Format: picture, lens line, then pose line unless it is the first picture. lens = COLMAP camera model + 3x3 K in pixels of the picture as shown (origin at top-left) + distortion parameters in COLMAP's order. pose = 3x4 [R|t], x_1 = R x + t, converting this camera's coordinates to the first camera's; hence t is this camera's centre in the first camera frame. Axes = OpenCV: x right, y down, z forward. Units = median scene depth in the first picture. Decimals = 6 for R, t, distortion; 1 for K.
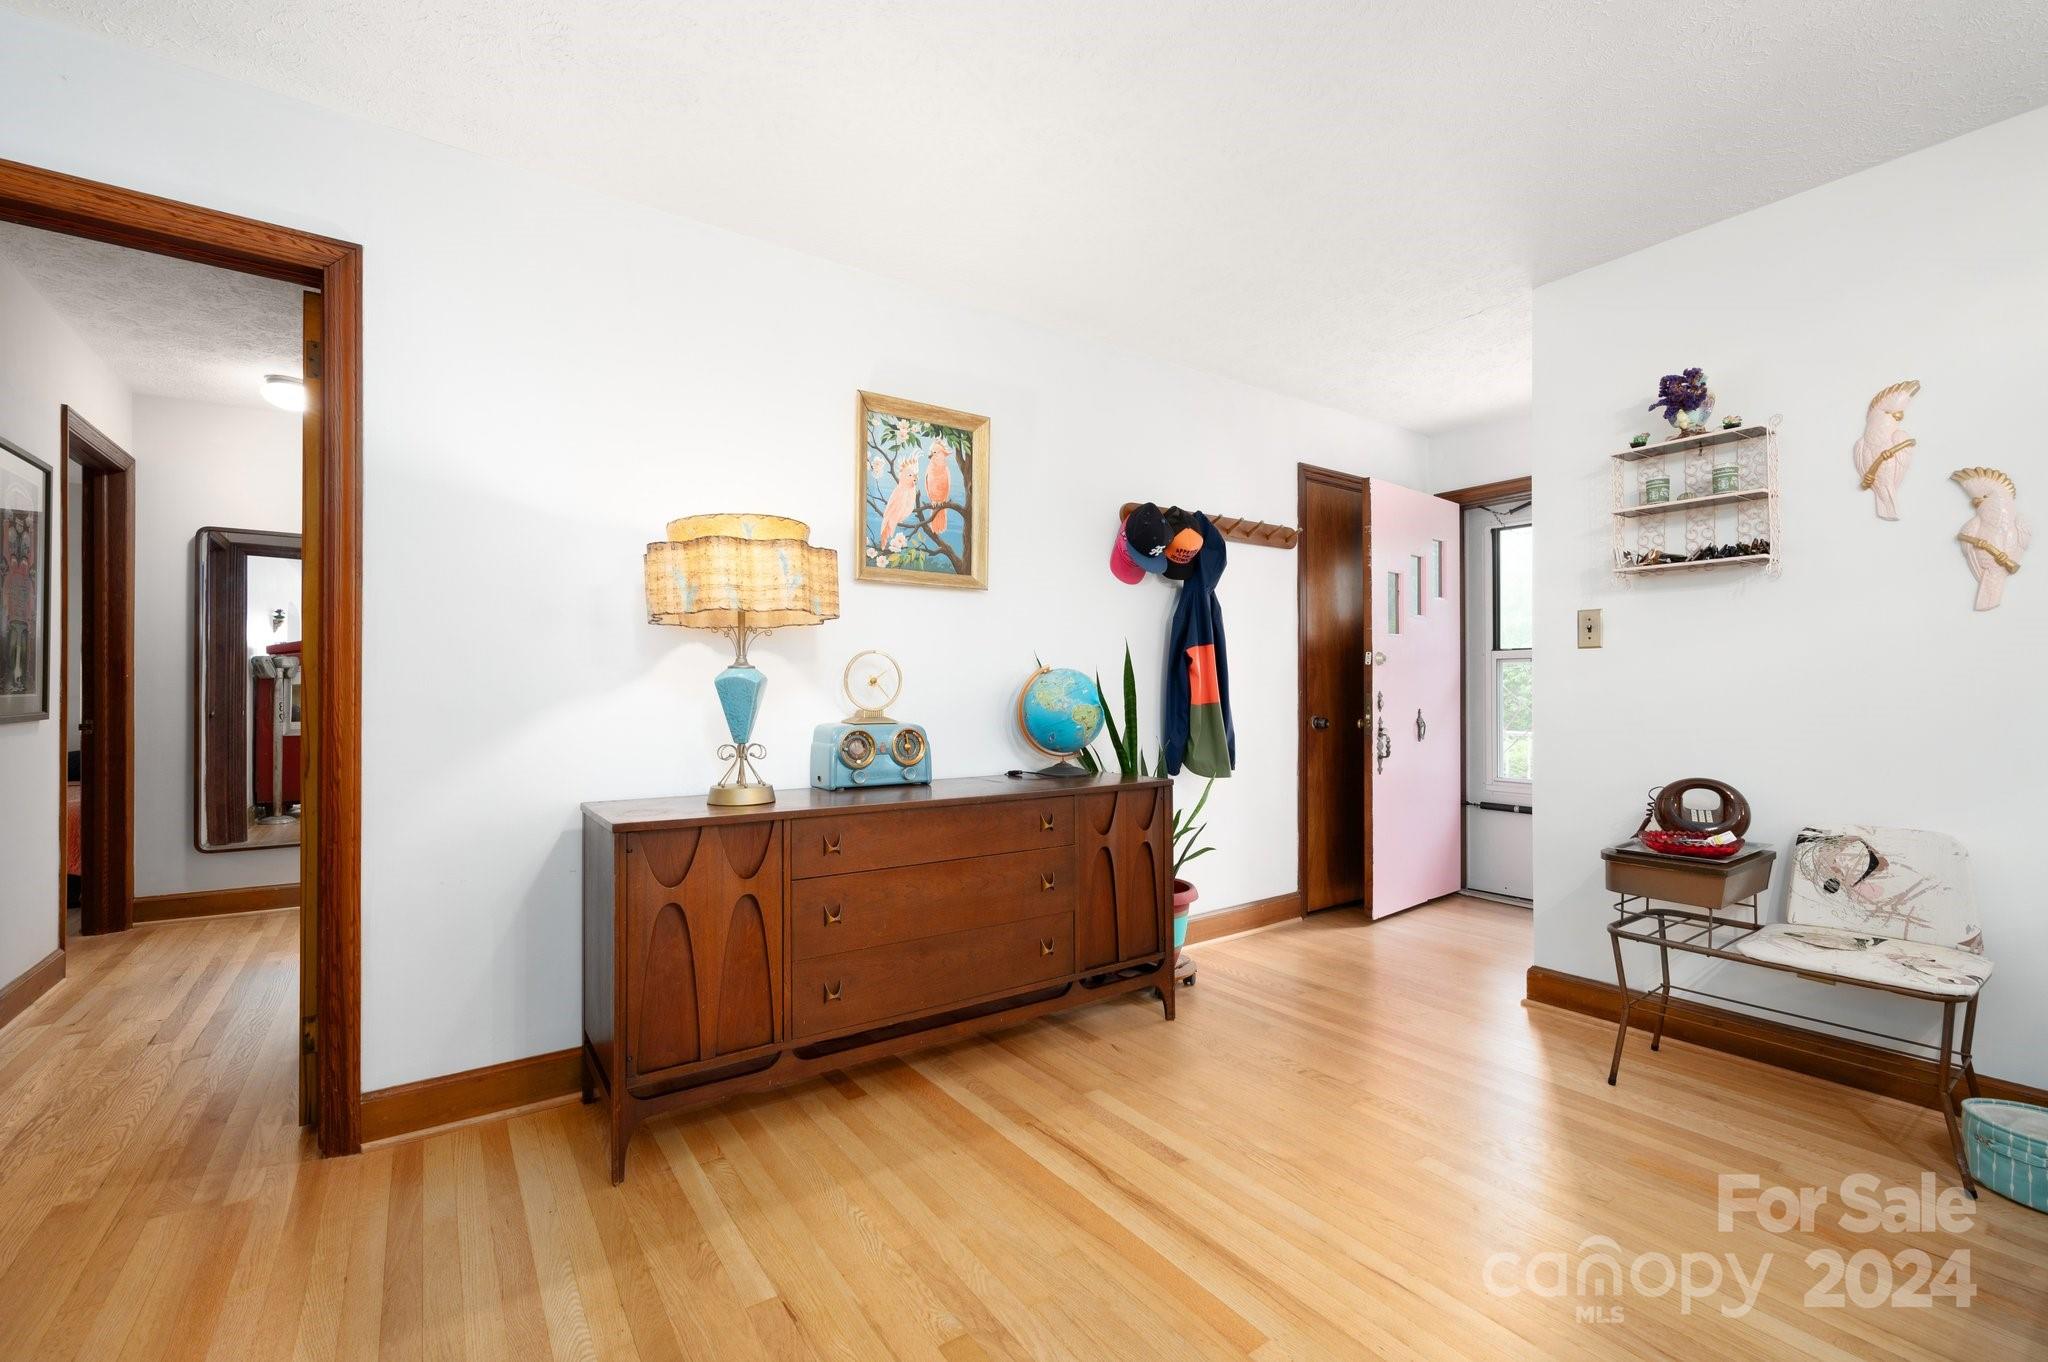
lens RADIAL K [[872.5, 0, 1024.5], [0, 872.5, 686.5], [0, 0, 1]] dist [0.002219, -0.000007]
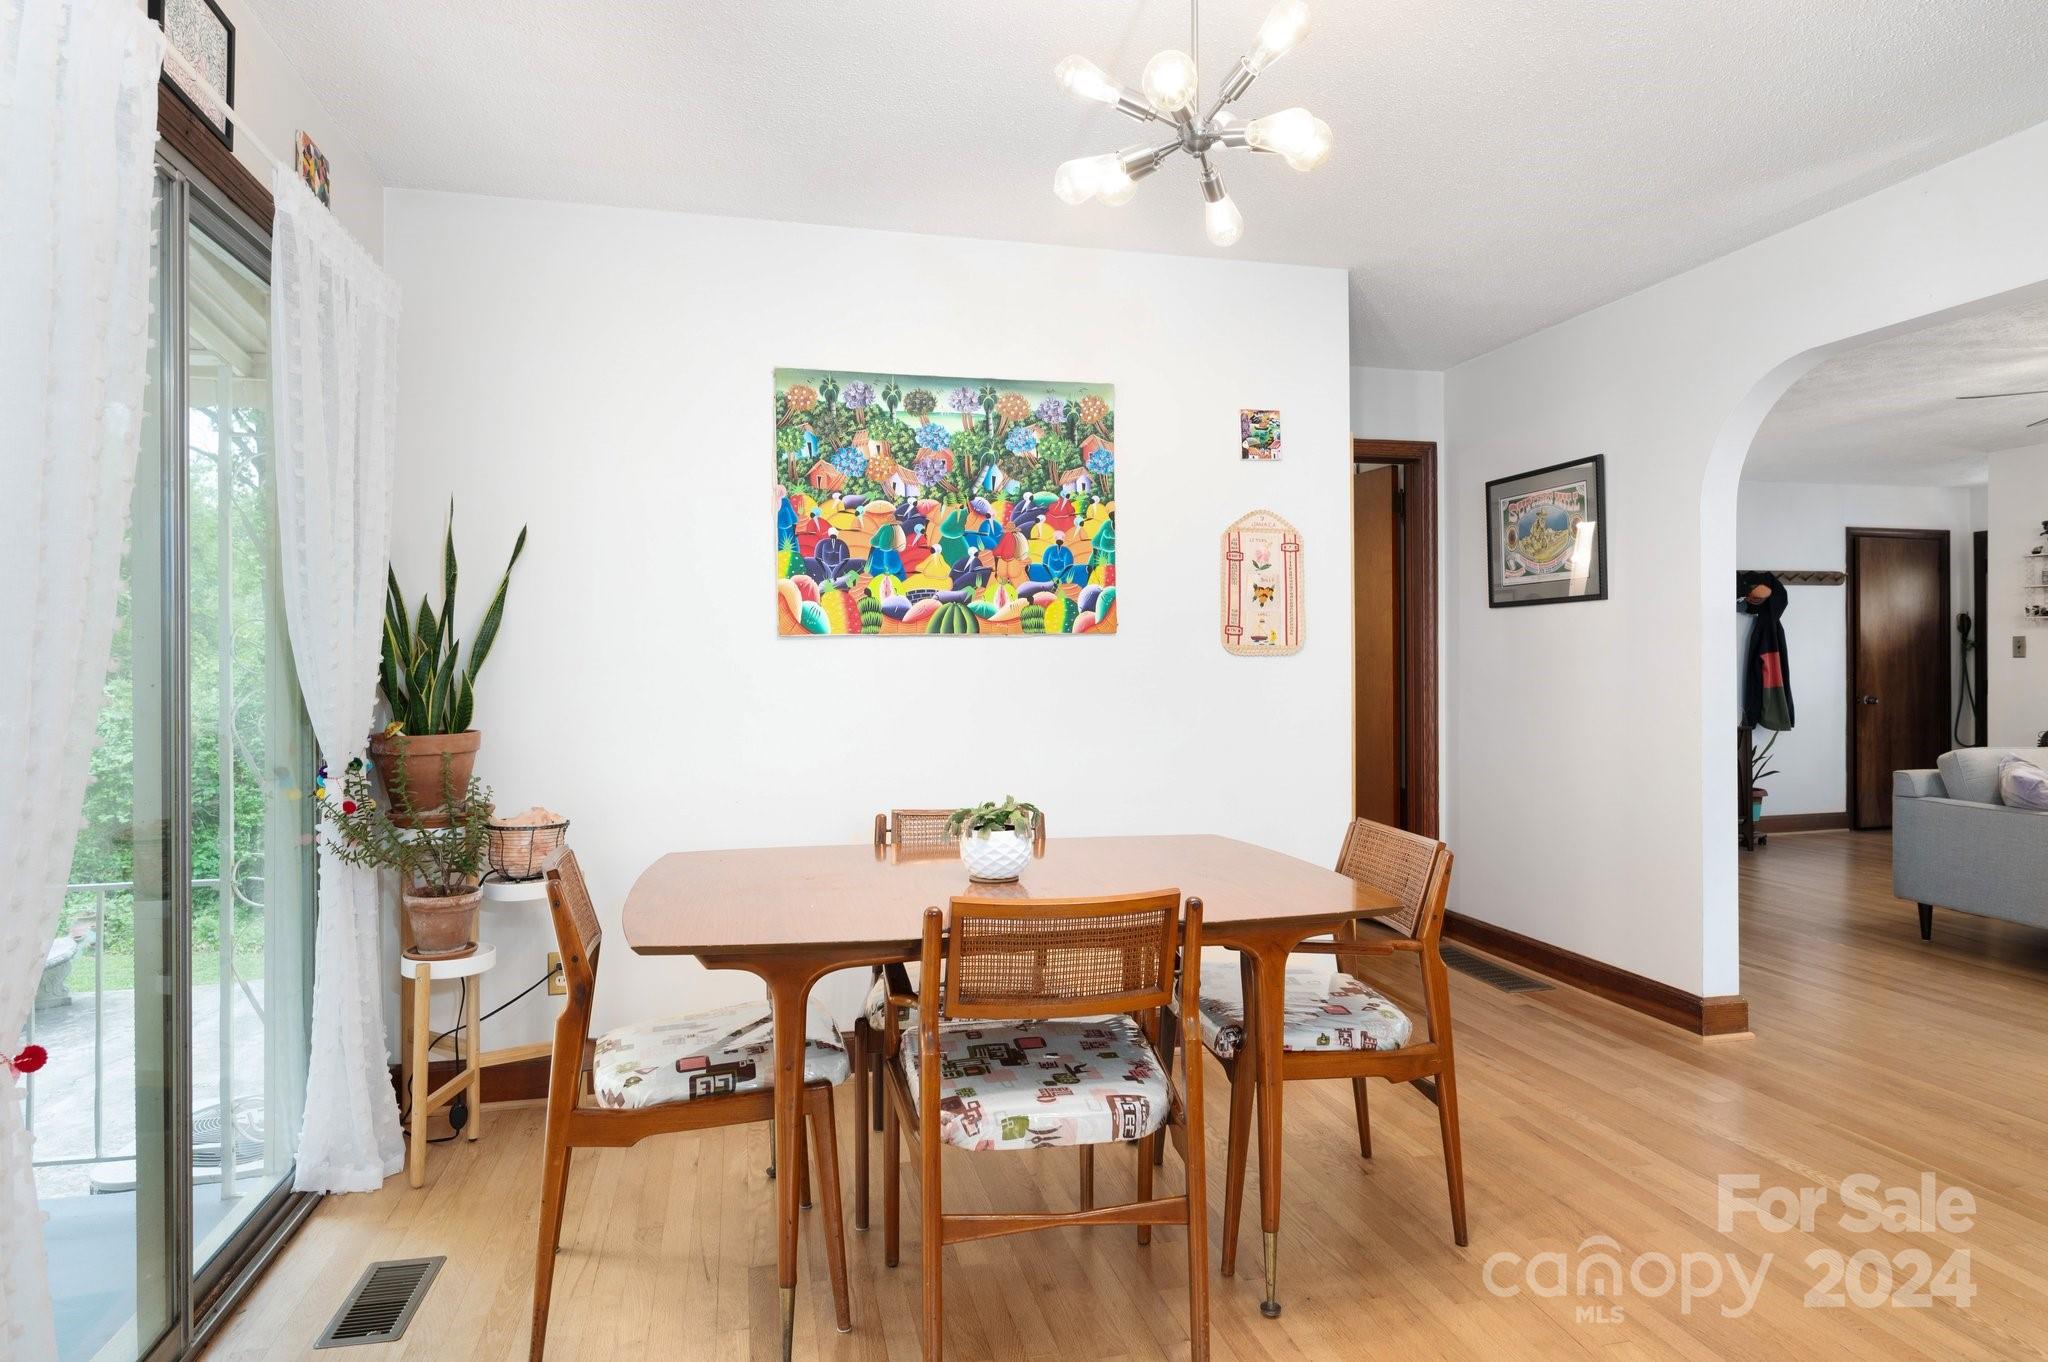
lens RADIAL K [[1141.5, 0, 1019.7], [0, 1141.5, 674.1], [0, 0, 1]] dist [0.004206, 0.000067]
pose [[0.927260, -0.004548, -0.374390, -0.311882], [0.006969, 0.999963, 0.005114, -0.026587], [0.374353, -0.007351, 0.927257, -1.575553]]
